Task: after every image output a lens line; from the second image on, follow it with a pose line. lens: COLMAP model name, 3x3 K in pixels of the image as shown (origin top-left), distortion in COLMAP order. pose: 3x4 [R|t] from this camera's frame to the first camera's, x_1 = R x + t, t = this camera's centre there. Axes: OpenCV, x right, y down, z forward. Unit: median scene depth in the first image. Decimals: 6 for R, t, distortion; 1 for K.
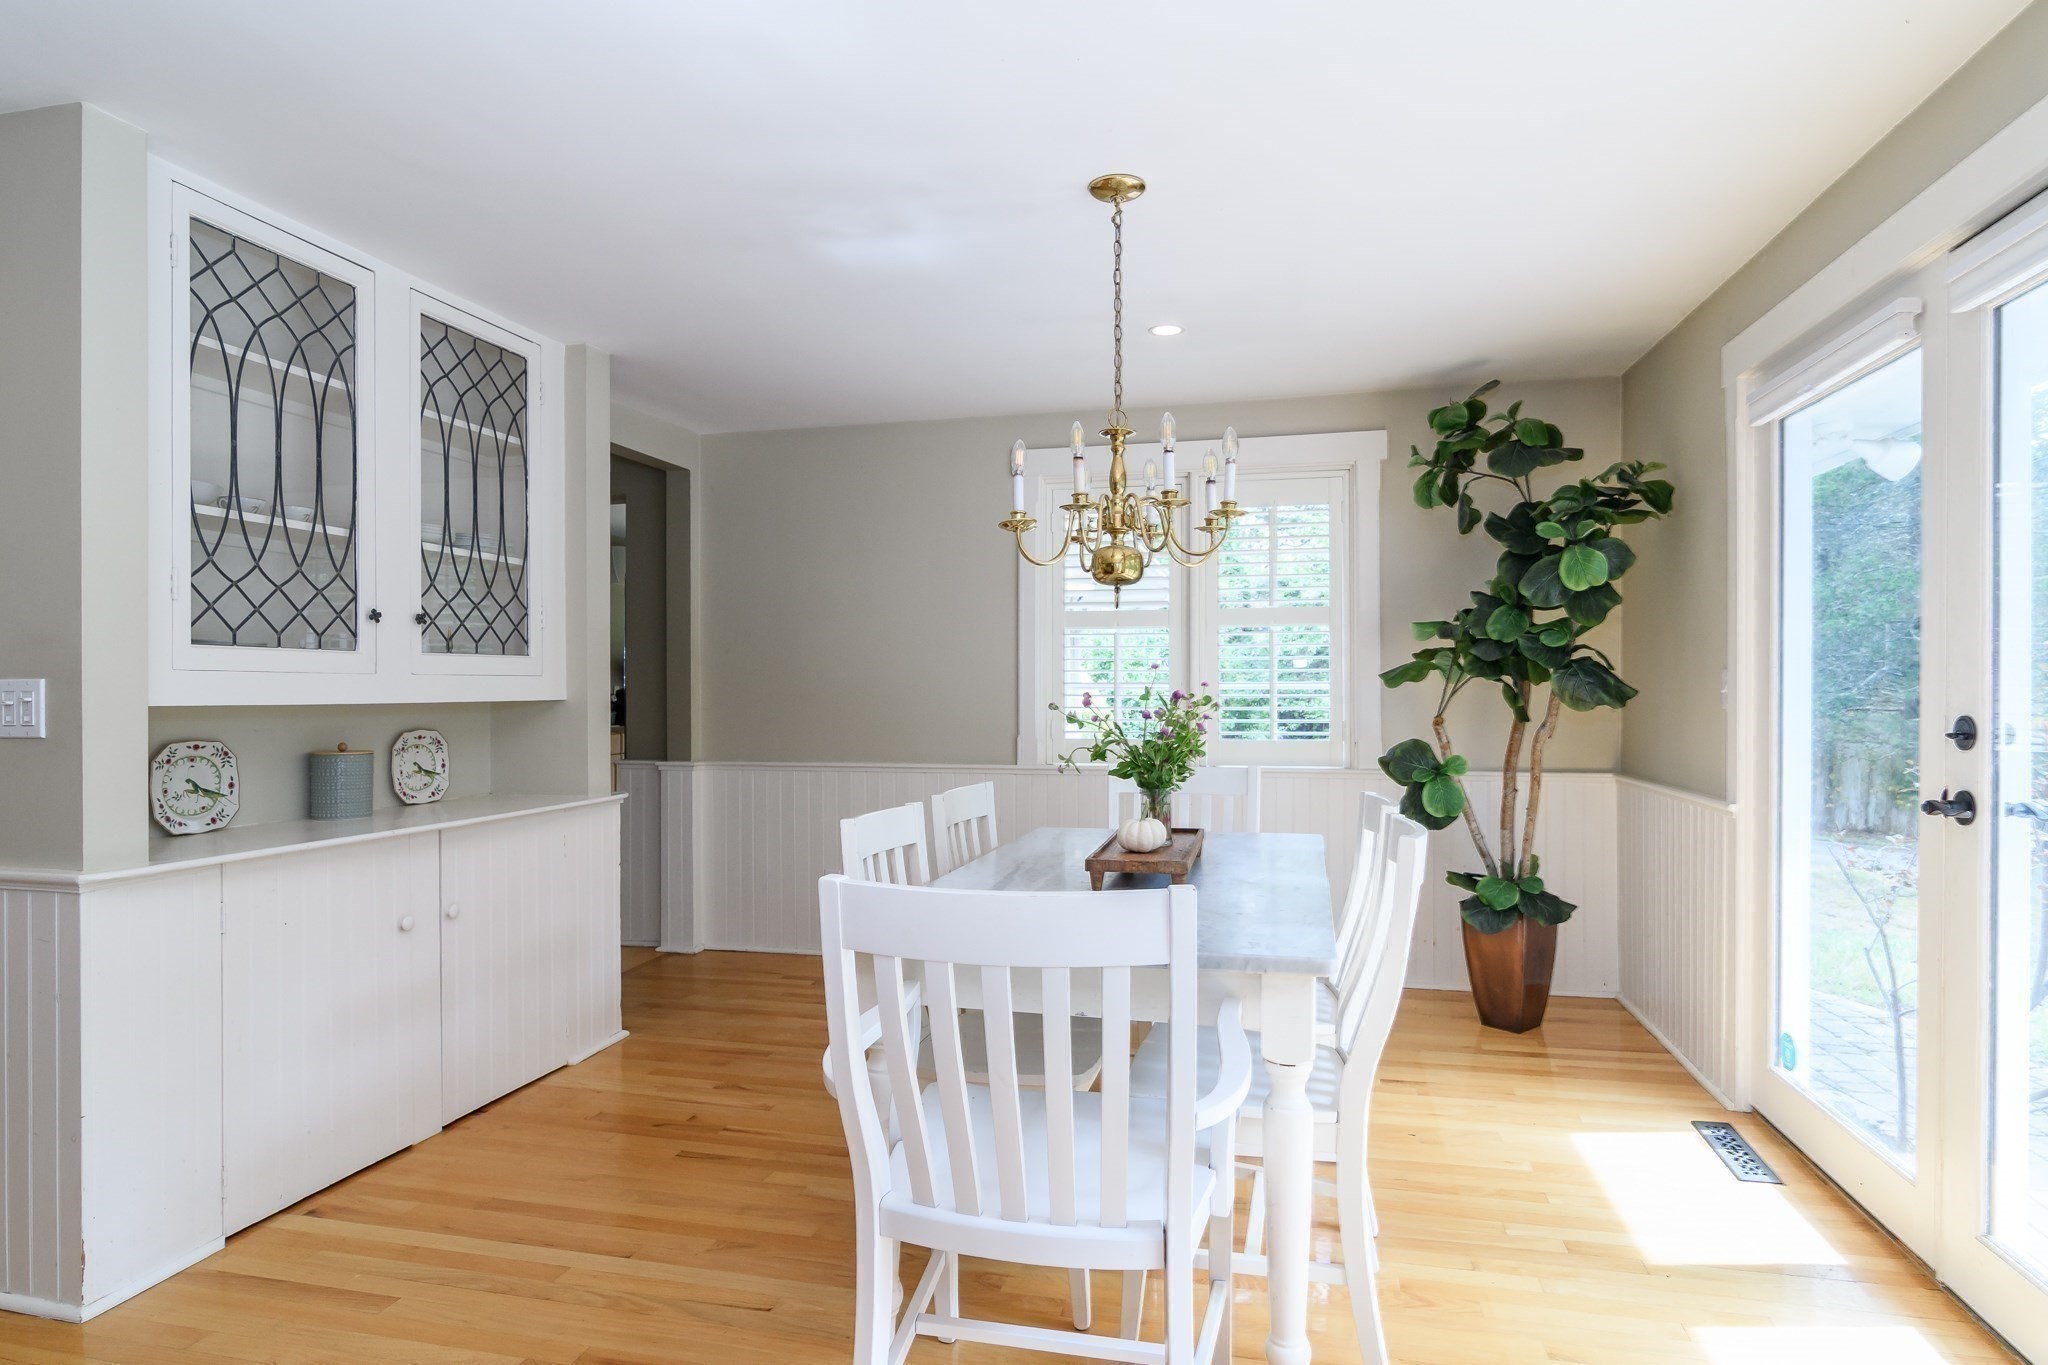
lens RADIAL K [[1092.1, 0, 1055.0], [0, 1092.1, 692.2], [0, 0, 1]] dist [0.002395, 0.000233]
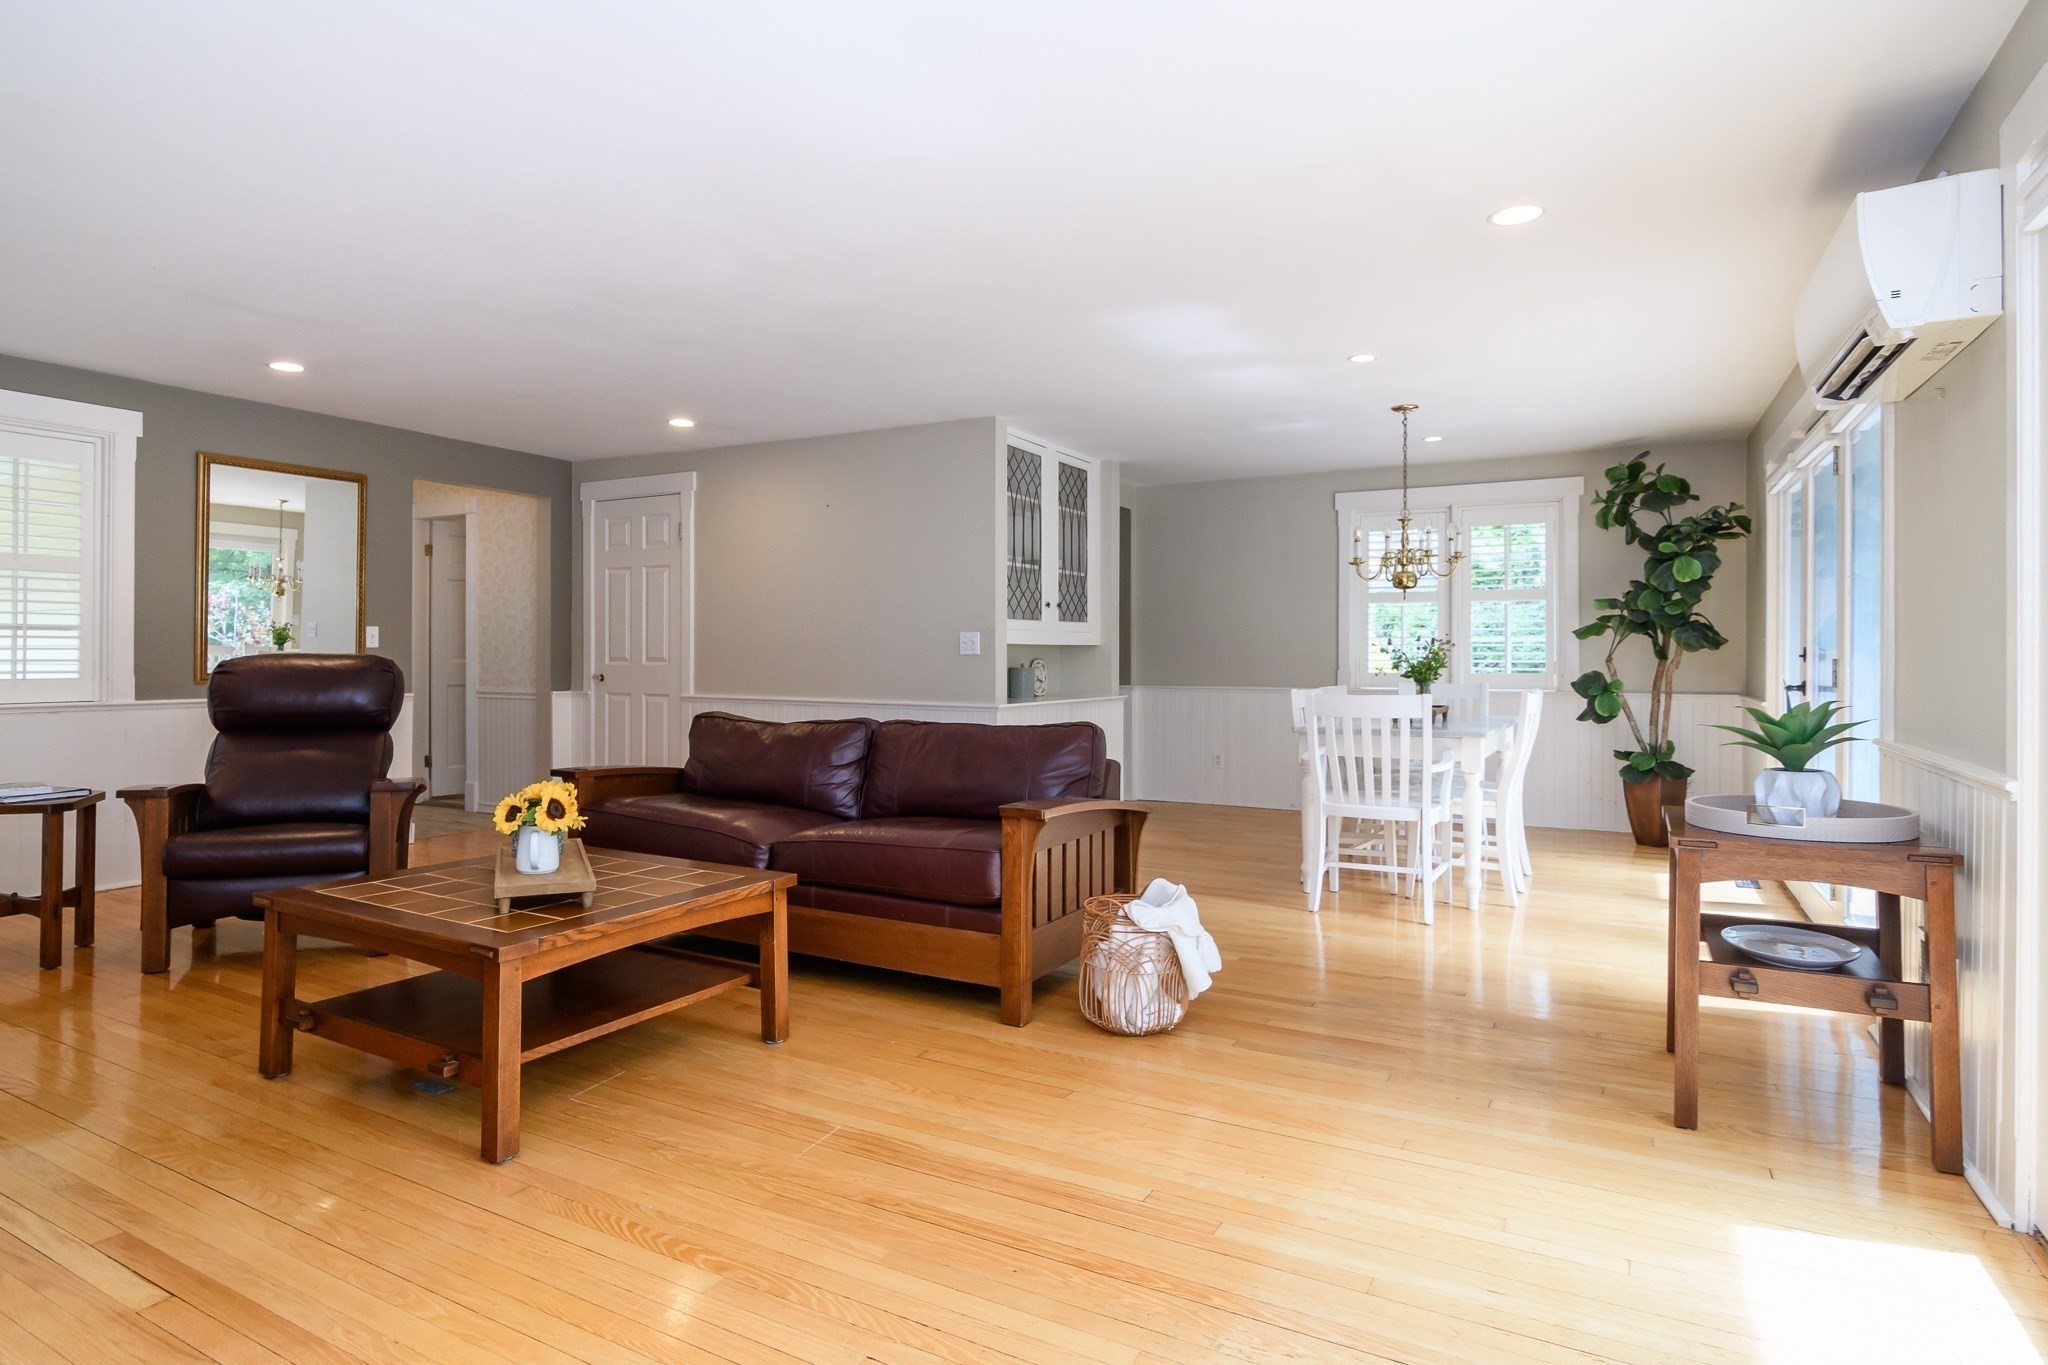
lens RADIAL K [[1113.4, 0, 1015.4], [0, 1113.4, 648.3], [0, 0, 1]] dist [-0.001086, 0.000024]
pose [[0.963152, 0.002111, -0.268951, -0.062011], [-0.003736, 0.999978, -0.005532, 0.023306], [0.268933, 0.006333, 0.963138, -0.896441]]
